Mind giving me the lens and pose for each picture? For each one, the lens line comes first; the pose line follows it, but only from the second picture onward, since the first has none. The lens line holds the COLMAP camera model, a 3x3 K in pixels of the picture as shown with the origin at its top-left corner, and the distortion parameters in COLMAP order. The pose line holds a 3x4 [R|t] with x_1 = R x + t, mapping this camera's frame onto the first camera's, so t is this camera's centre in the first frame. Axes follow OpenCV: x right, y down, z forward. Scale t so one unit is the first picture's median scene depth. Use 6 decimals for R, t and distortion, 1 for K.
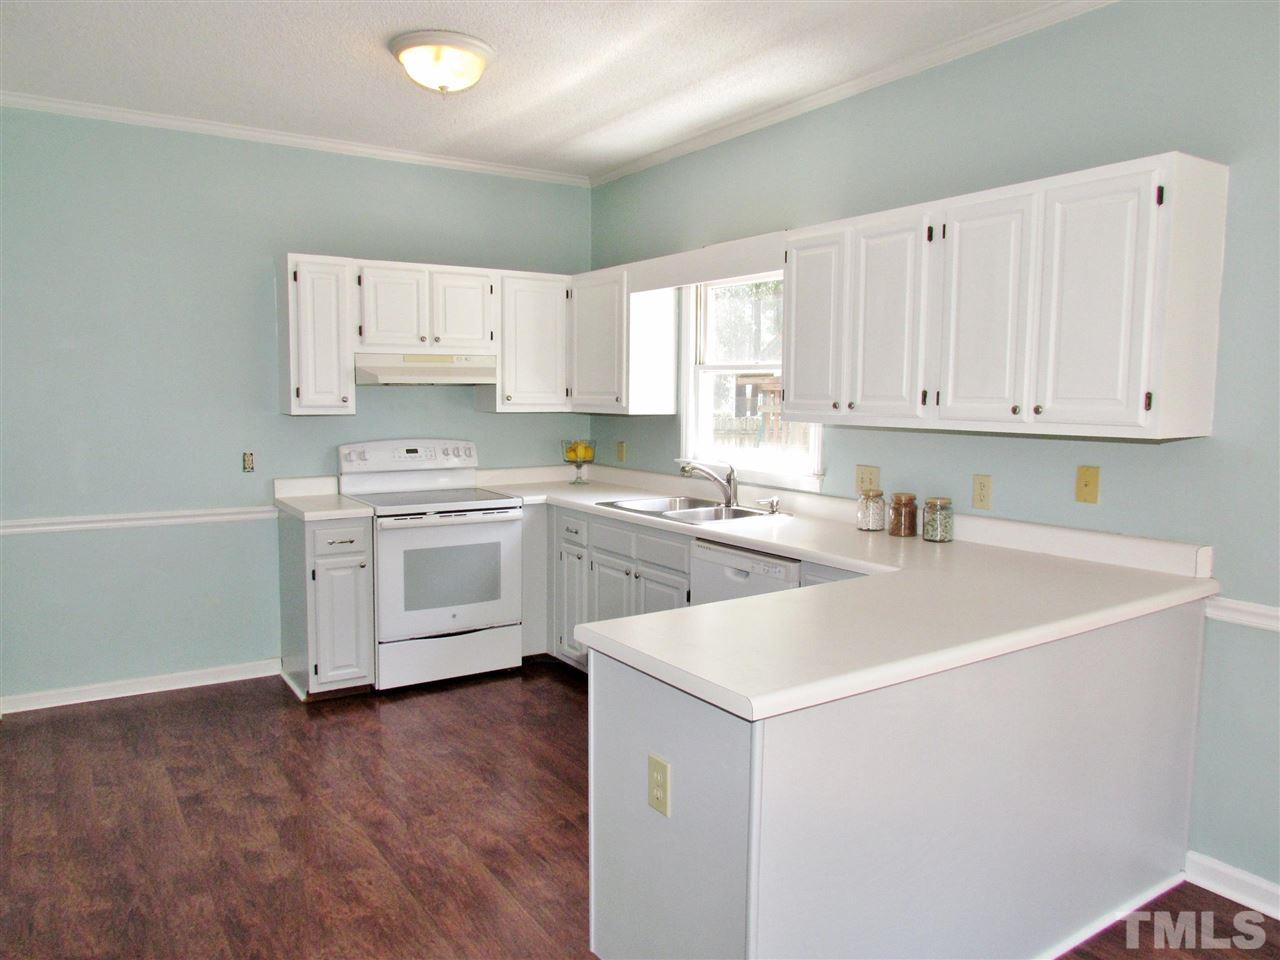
lens RADIAL K [[918.3, 0, 637.1], [0, 918.3, 488.8], [0, 0, 1]] dist [-0.030806, 0.025726]
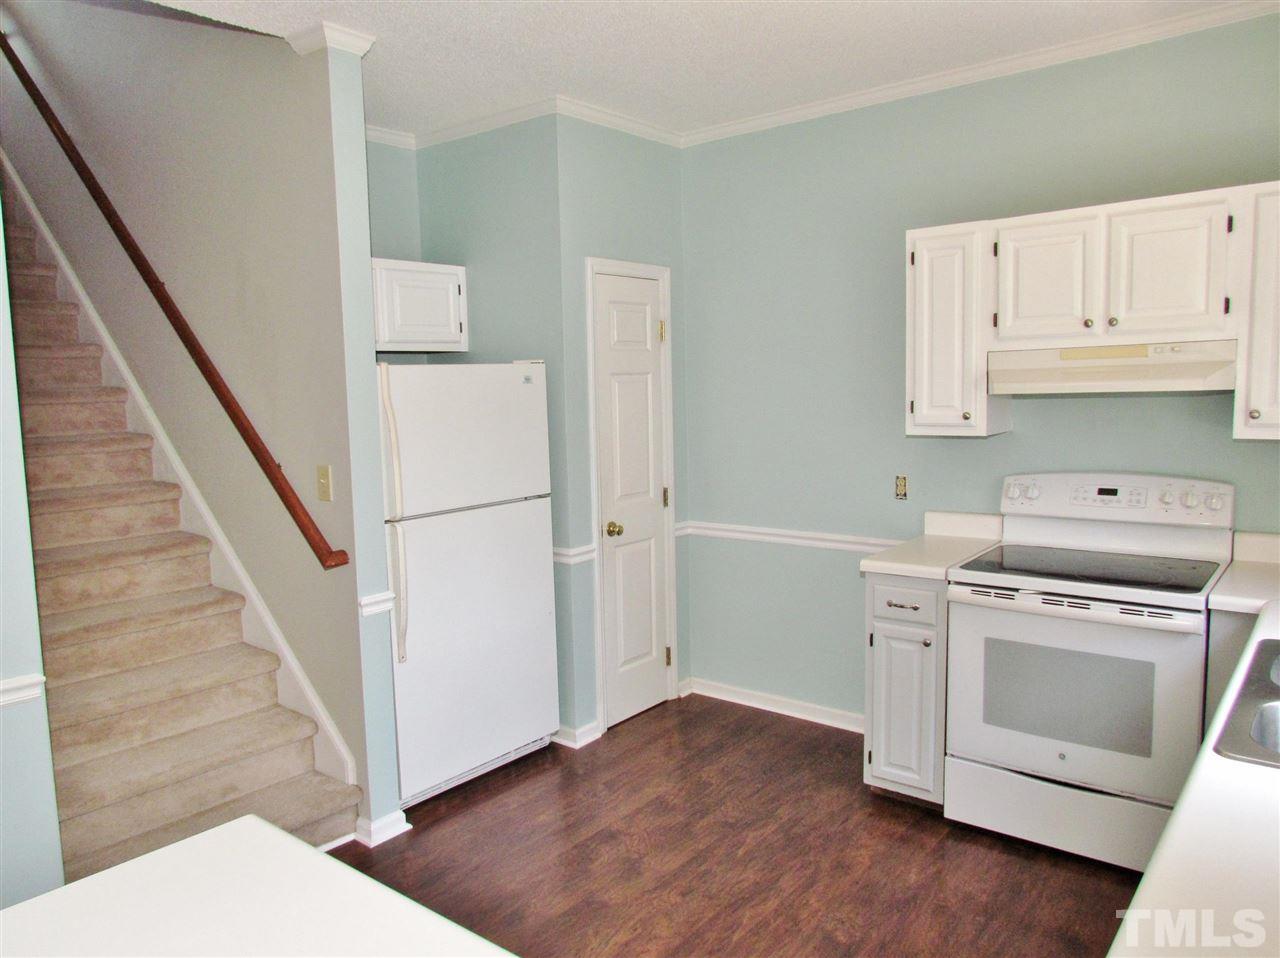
lens RADIAL K [[918.3, 0, 634.8], [0, 918.3, 485.1], [0, 0, 1]] dist [-0.030806, 0.025726]
pose [[0.297168, 0.091253, -0.950455, 0.308937], [-0.070128, 0.994820, 0.073587, -0.078419], [0.952246, 0.044786, 0.302028, 0.530238]]
